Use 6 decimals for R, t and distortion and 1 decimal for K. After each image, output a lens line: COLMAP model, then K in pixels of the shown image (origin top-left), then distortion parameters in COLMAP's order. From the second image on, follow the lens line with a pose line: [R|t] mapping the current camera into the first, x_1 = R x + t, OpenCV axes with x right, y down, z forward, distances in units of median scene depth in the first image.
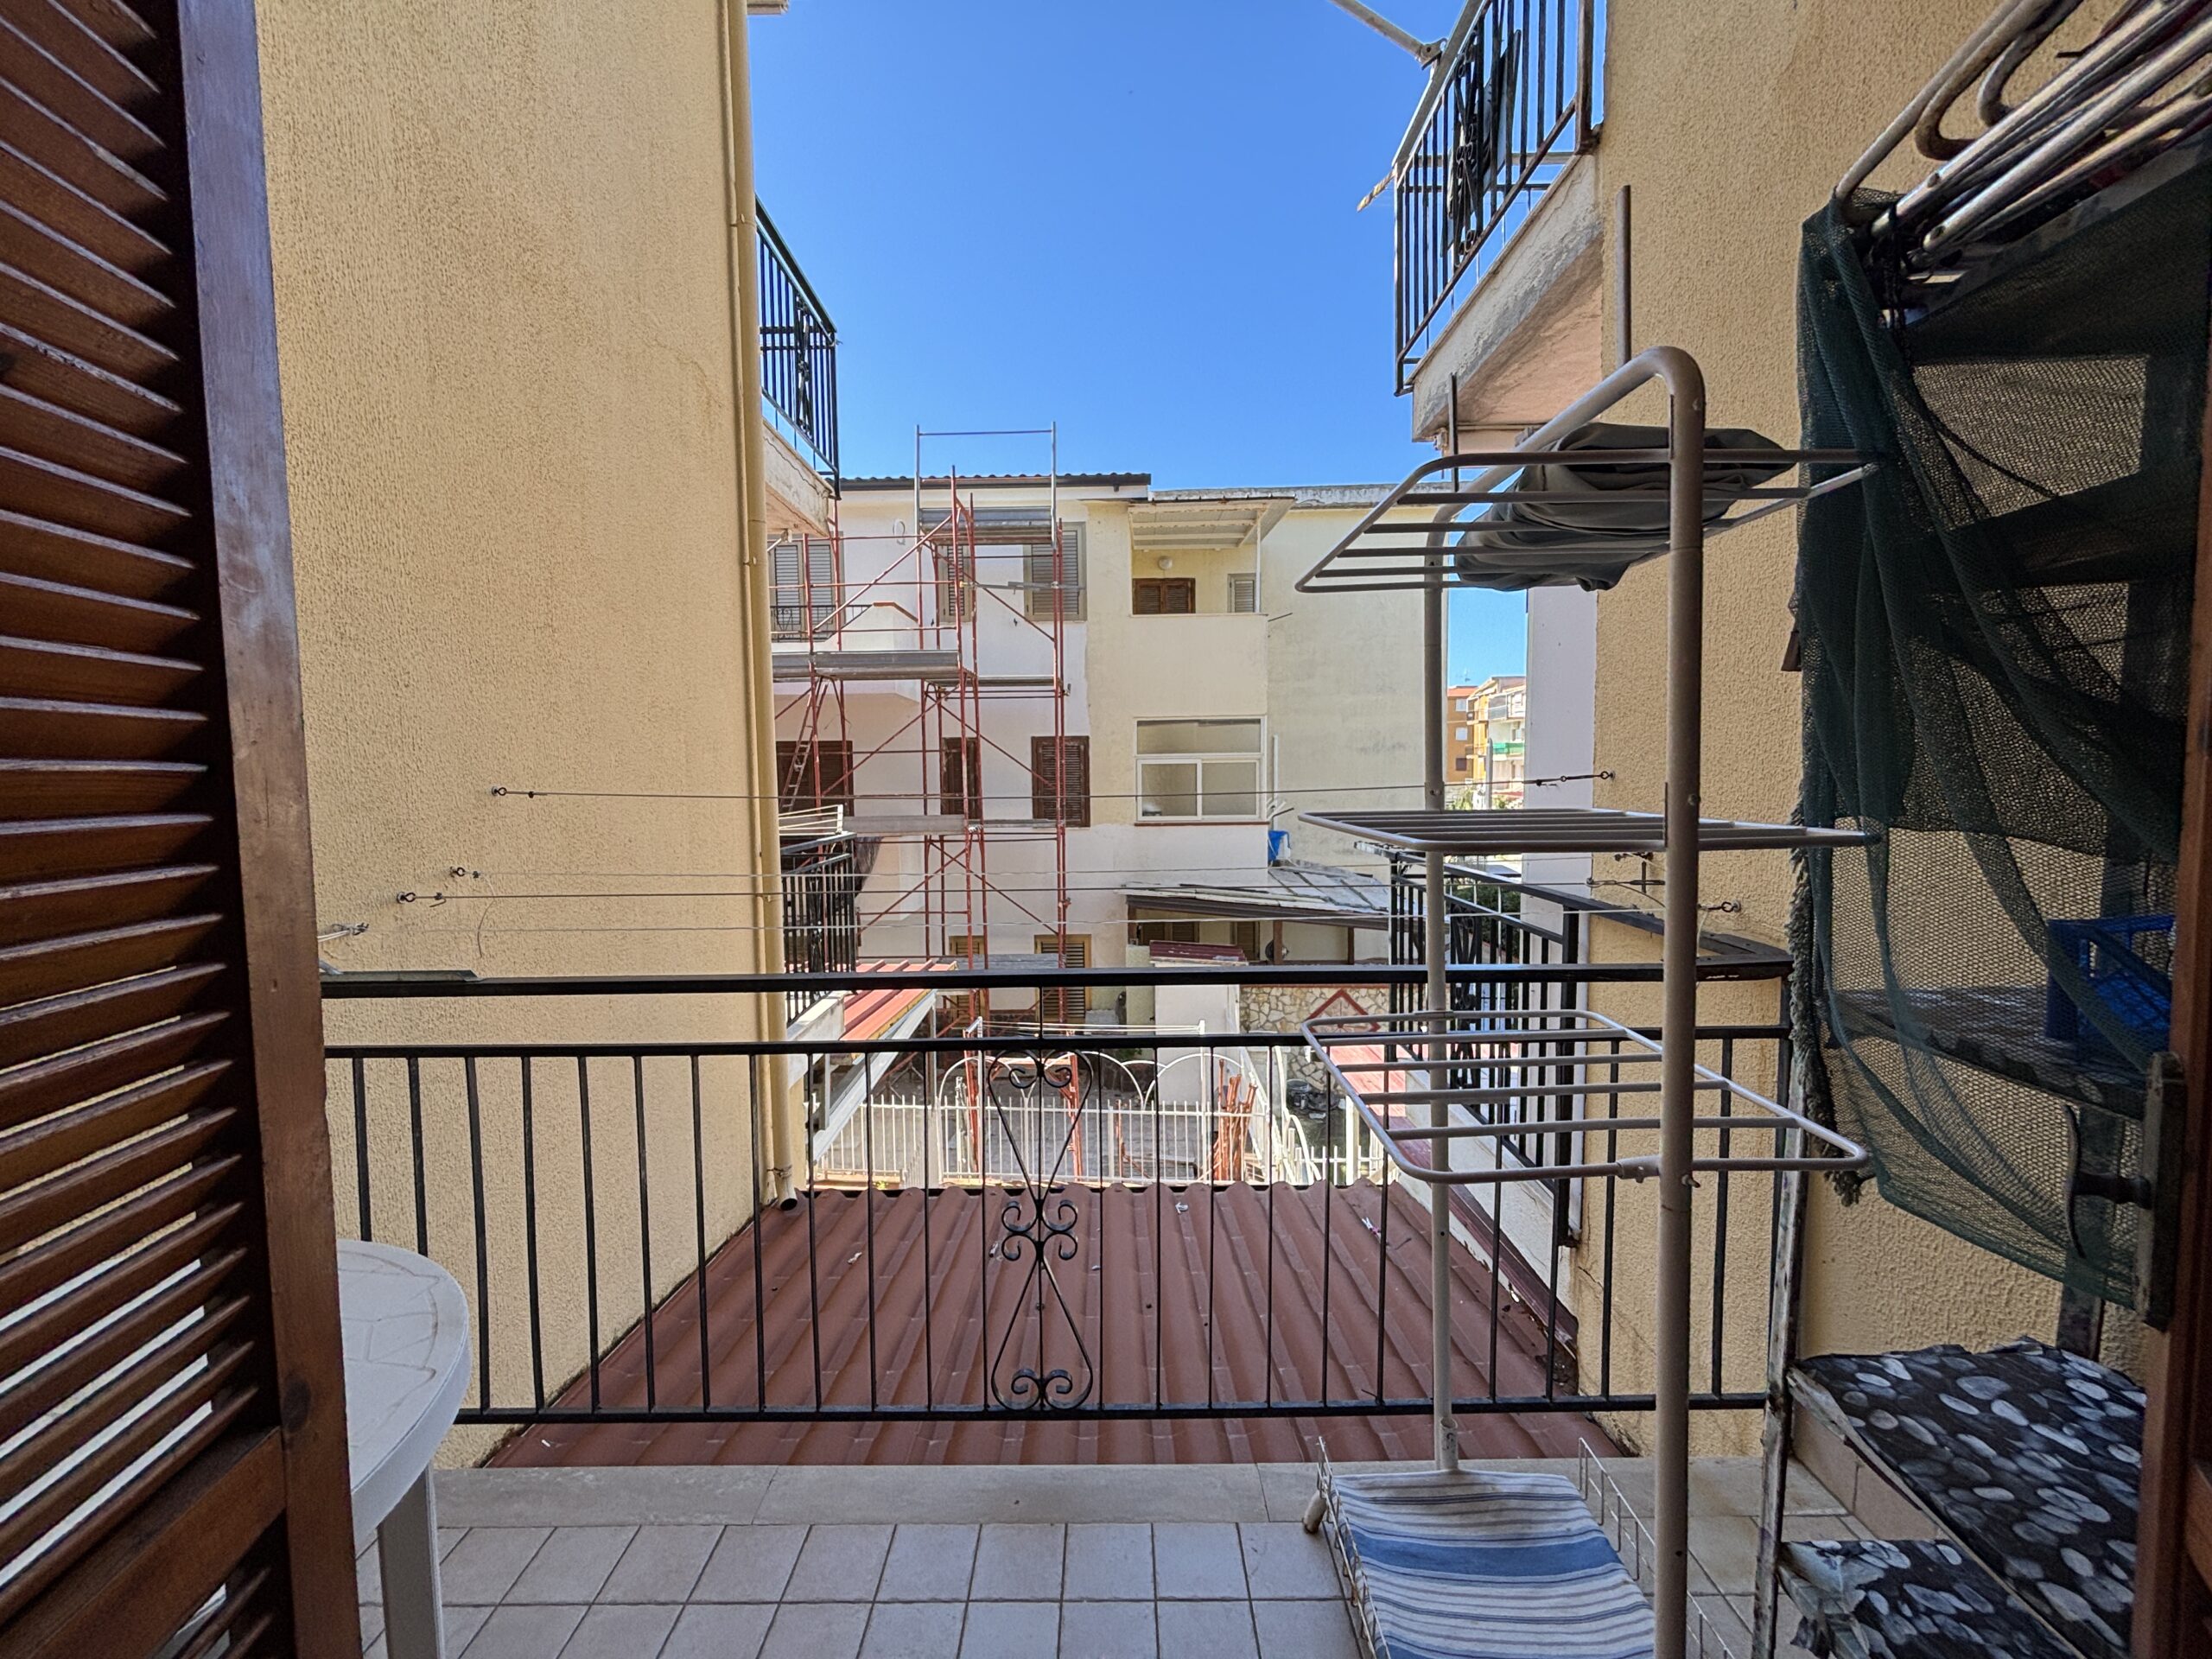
lens RADIAL K [[888.6, 0, 1111.2], [0, 888.6, 830.2], [0, 0, 1]] dist [0.002968, -0.001193]
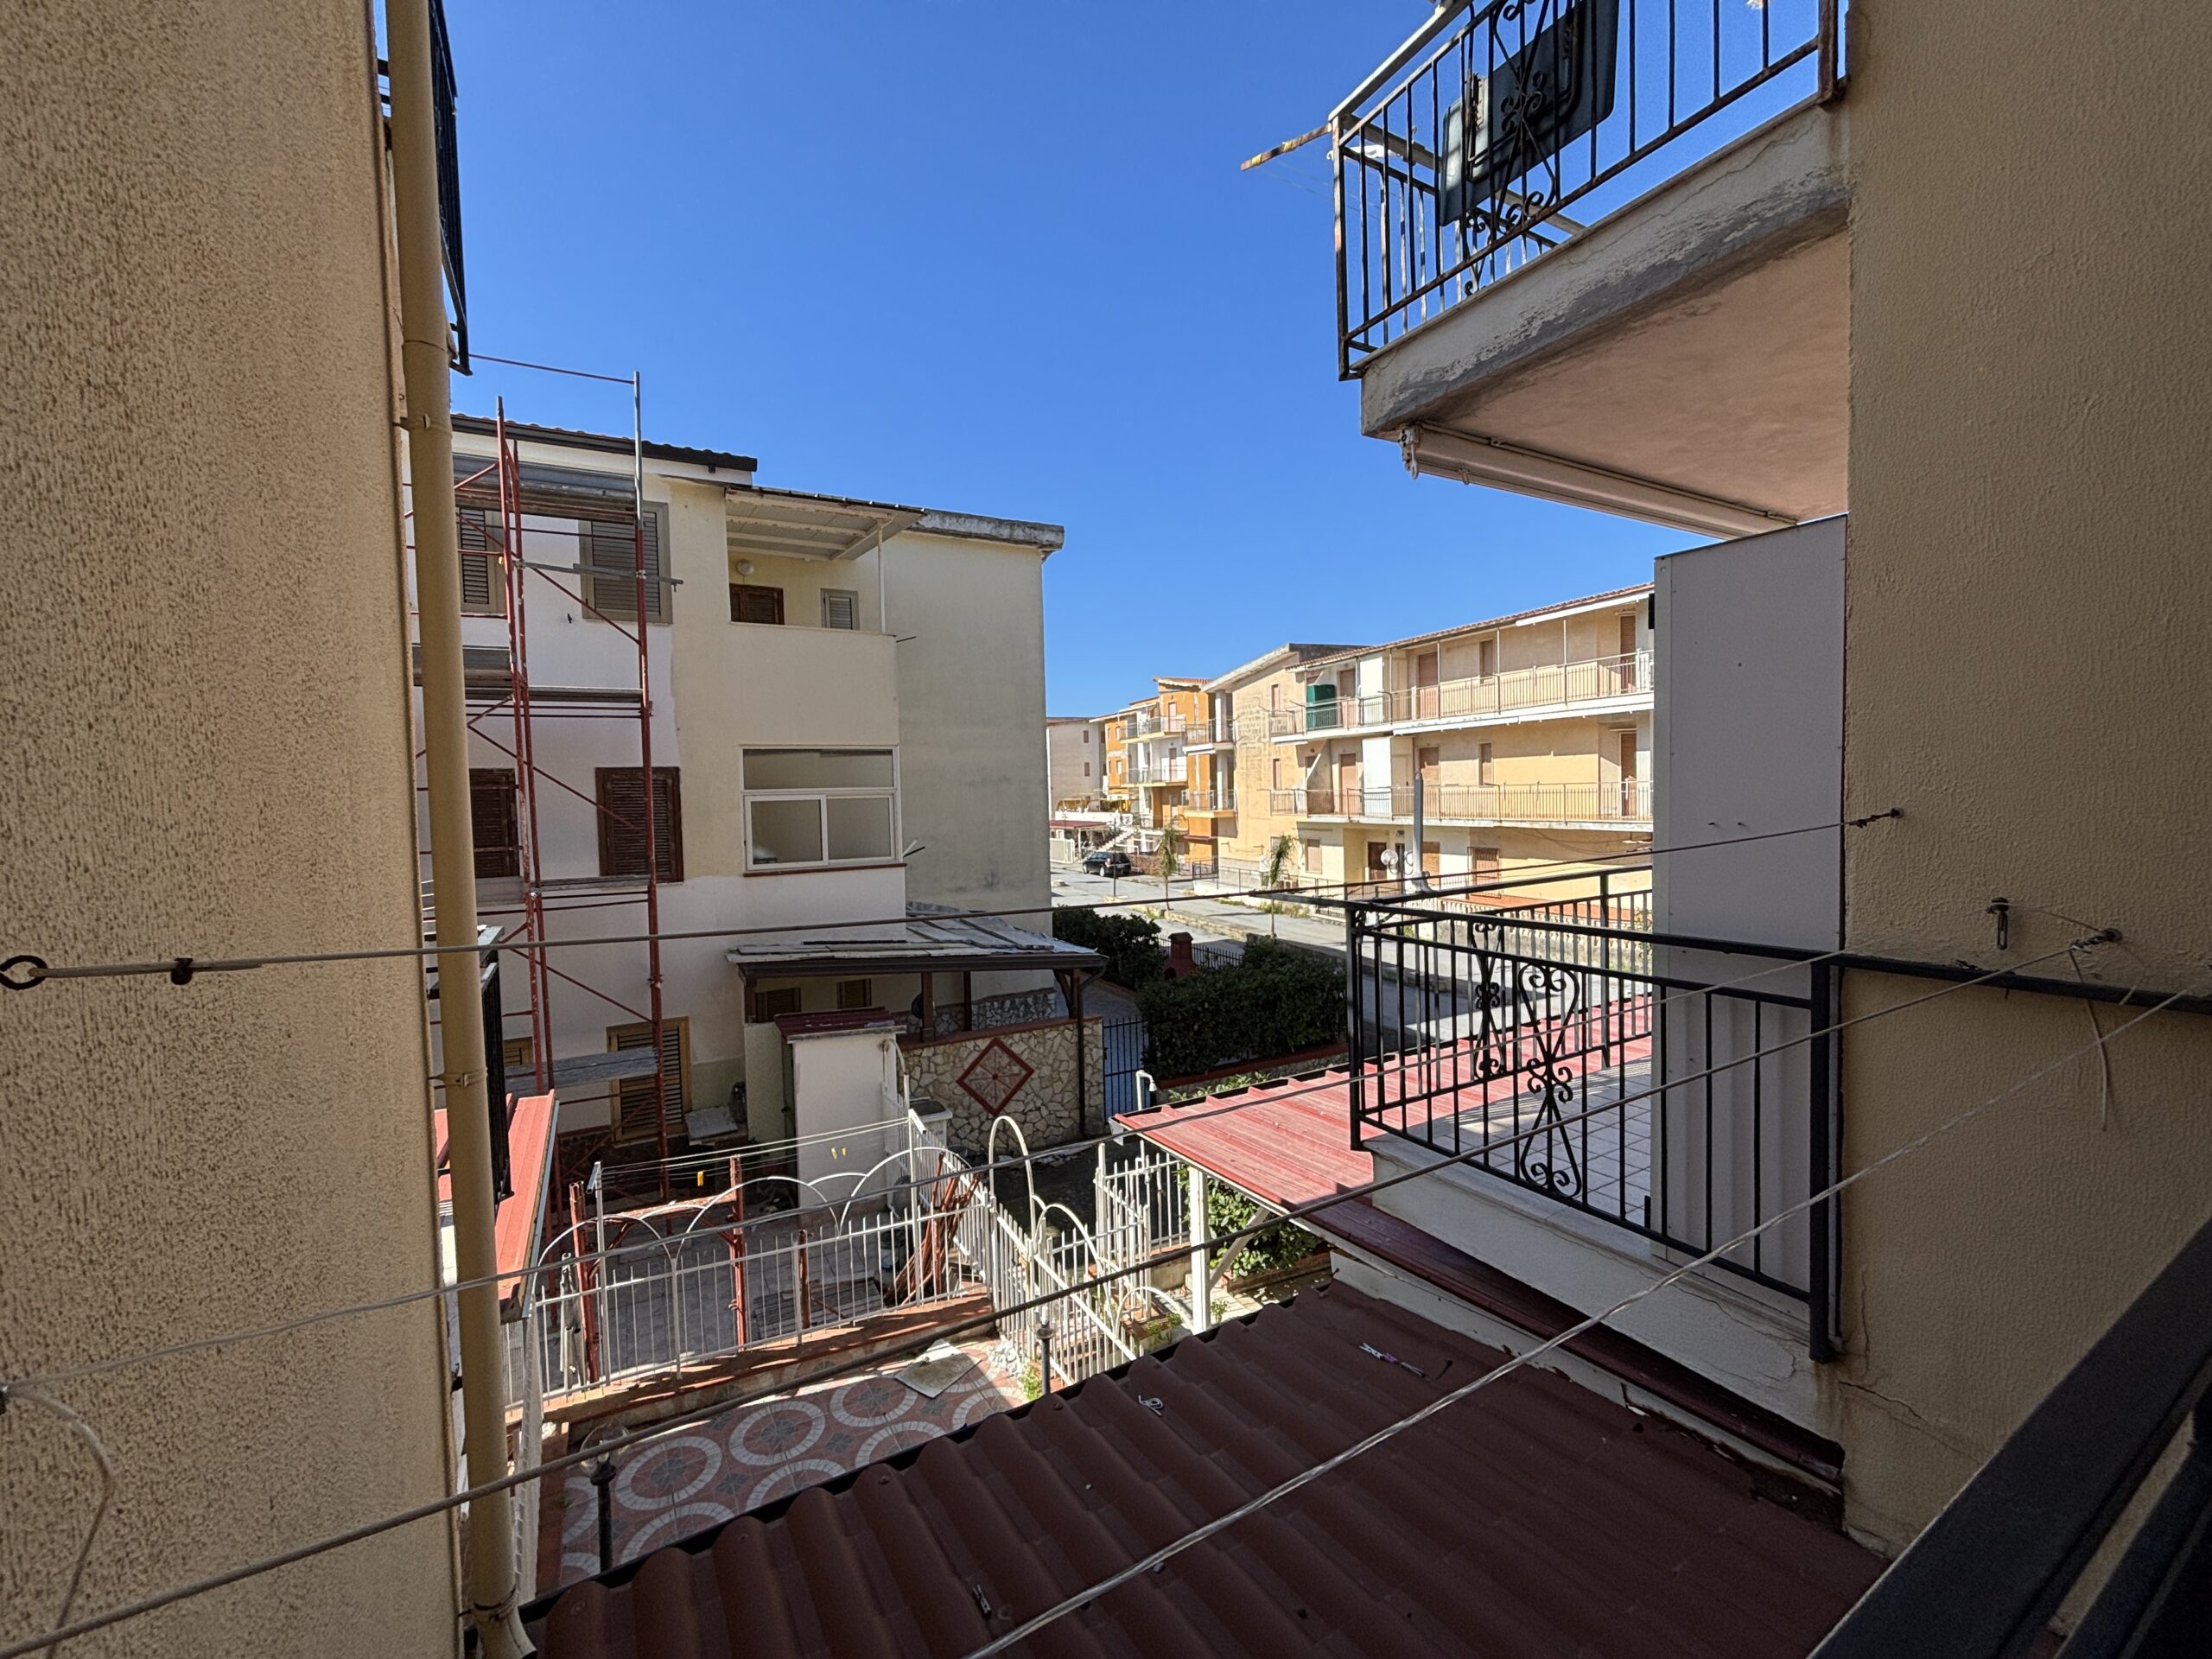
lens RADIAL K [[888.6, 0, 1096.9], [0, 888.6, 826.3], [0, 0, 1]] dist [0.002968, -0.001193]
pose [[0.865108, -0.029030, 0.500745, -0.106519], [0.049768, 0.998365, -0.028102, -0.012190], [-0.499110, 0.049233, 0.865139, 0.122544]]
